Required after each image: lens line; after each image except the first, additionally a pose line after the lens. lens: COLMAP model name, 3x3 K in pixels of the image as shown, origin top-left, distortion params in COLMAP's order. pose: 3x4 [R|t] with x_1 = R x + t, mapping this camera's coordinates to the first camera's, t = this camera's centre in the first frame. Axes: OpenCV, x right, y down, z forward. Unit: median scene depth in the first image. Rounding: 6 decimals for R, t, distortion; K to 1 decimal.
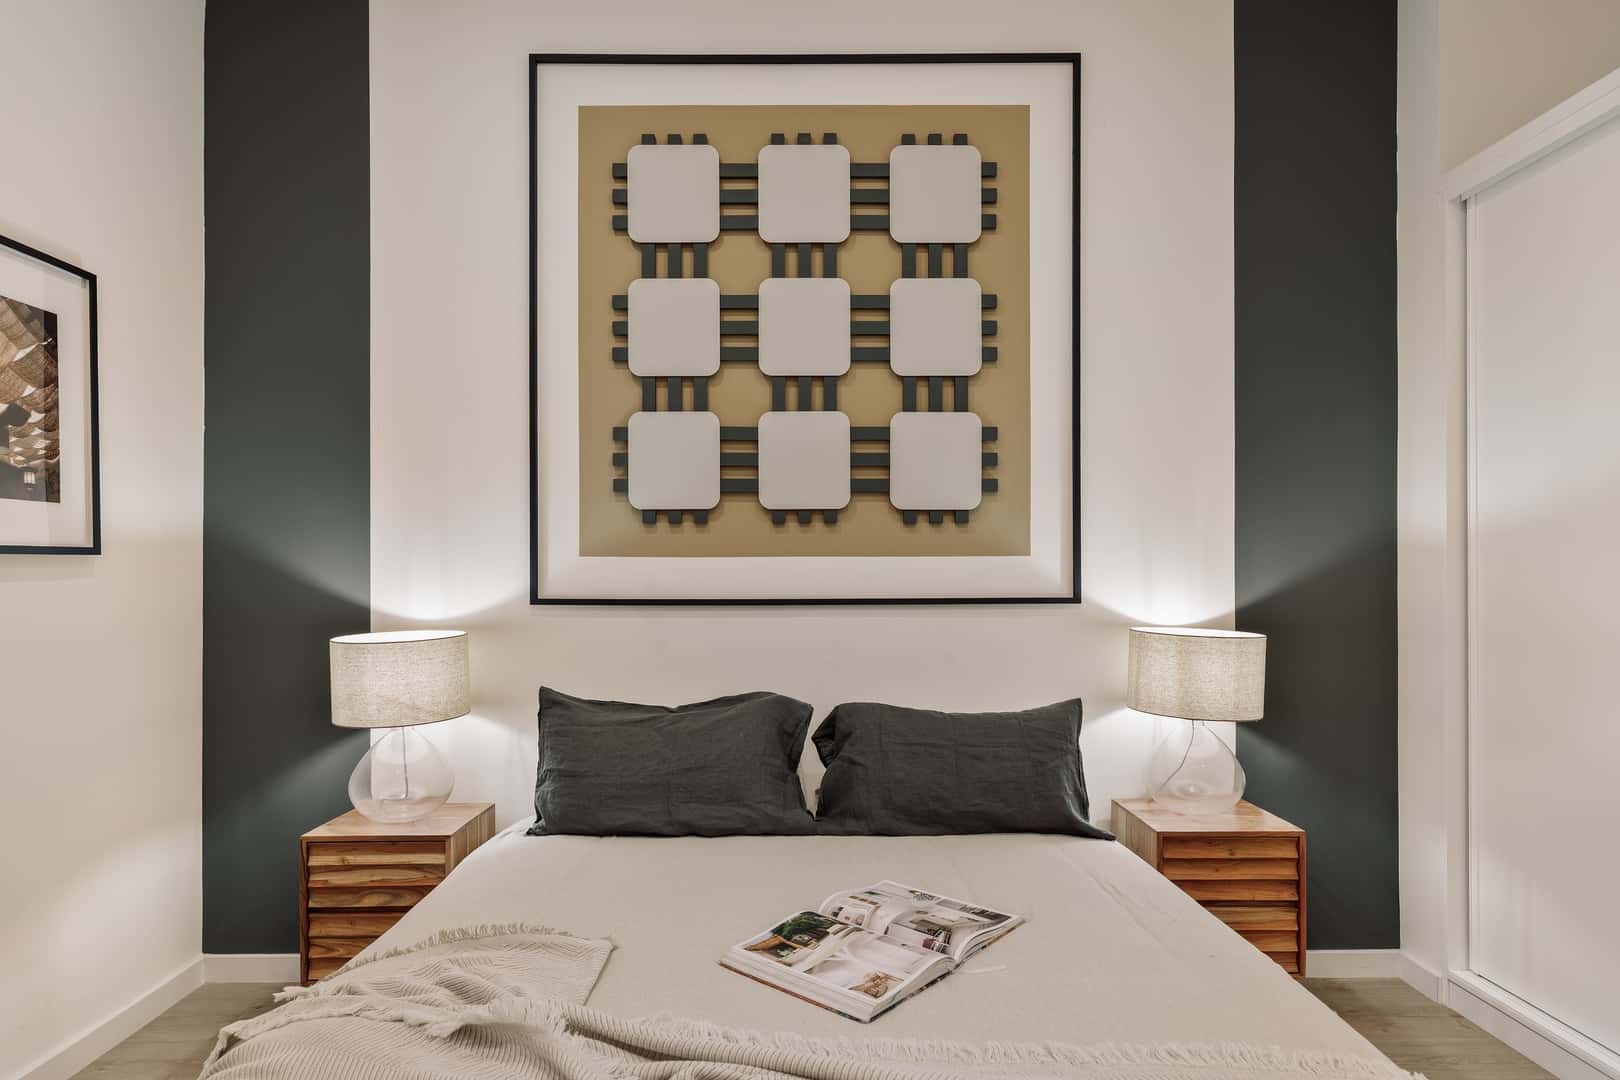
lens RADIAL K [[896.4, 0, 791.6], [0, 896.4, 580.5], [0, 0, 1]] dist [0.003481, -0.000044]
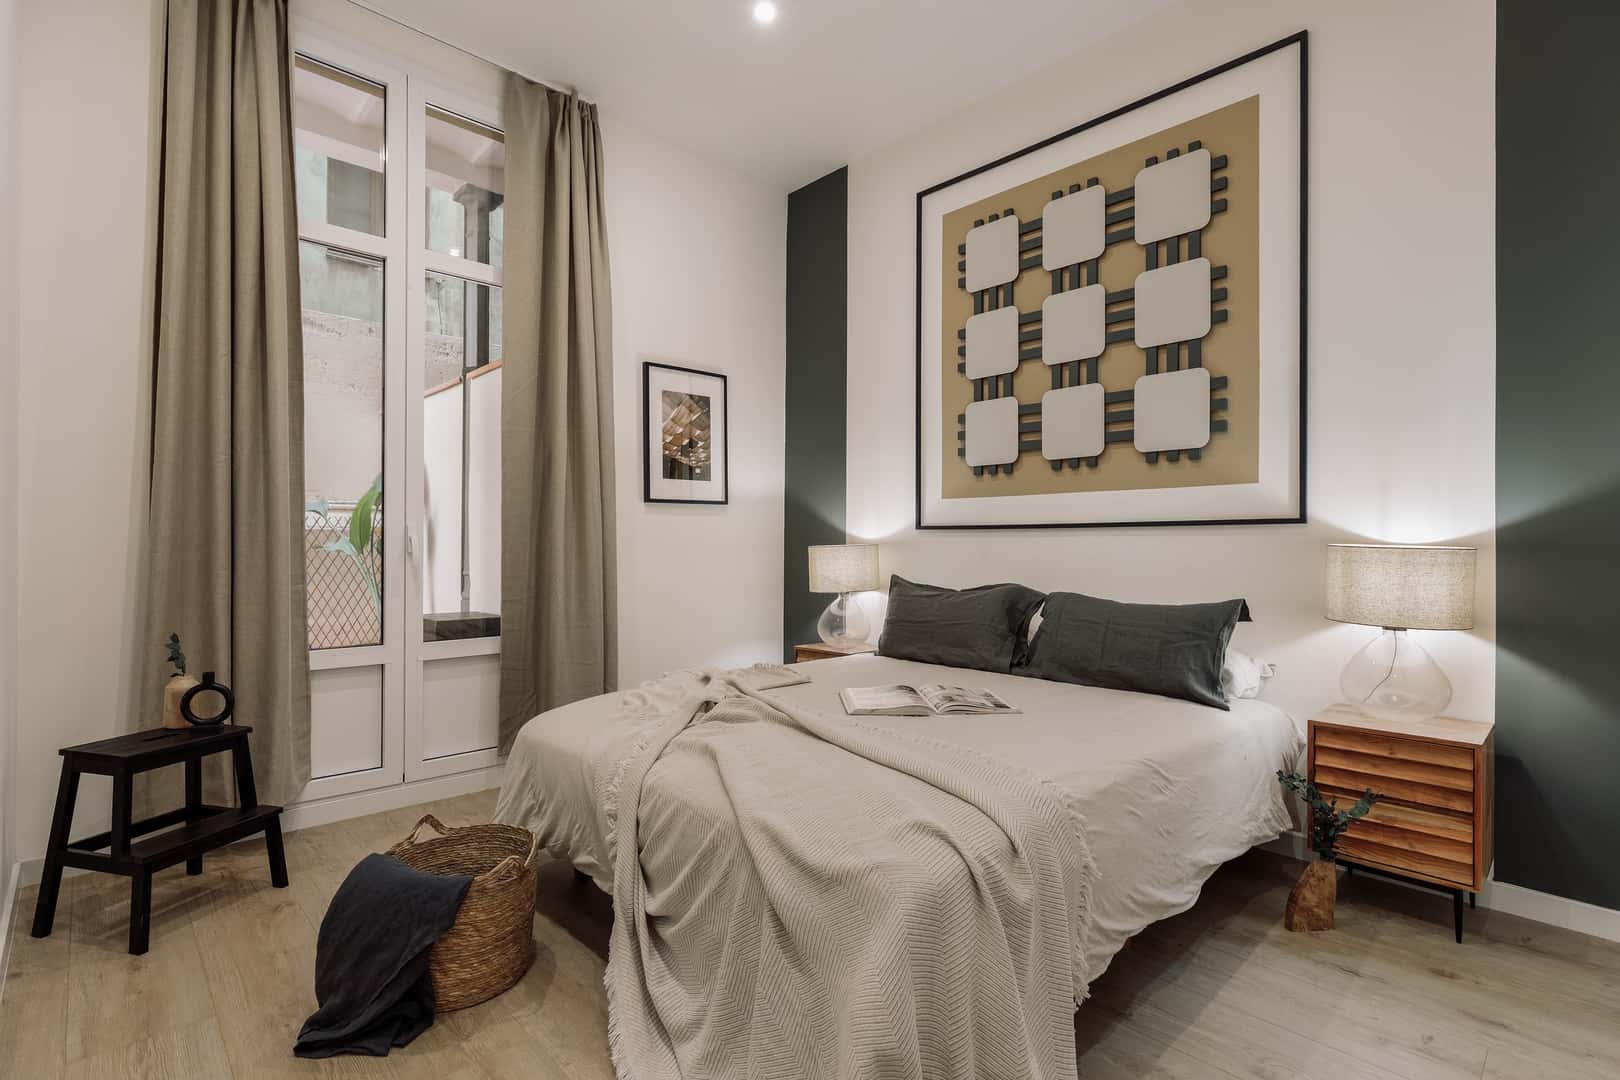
lens RADIAL K [[776.0, 0, 808.2], [0, 776.0, 542.1], [0, 0, 1]] dist [0.003130, 0.000144]
pose [[0.685209, 0.001509, -0.728345, 0.604959], [-0.003413, 0.999994, -0.001140, 0.052700], [0.728339, 0.003267, 0.685209, -0.112619]]
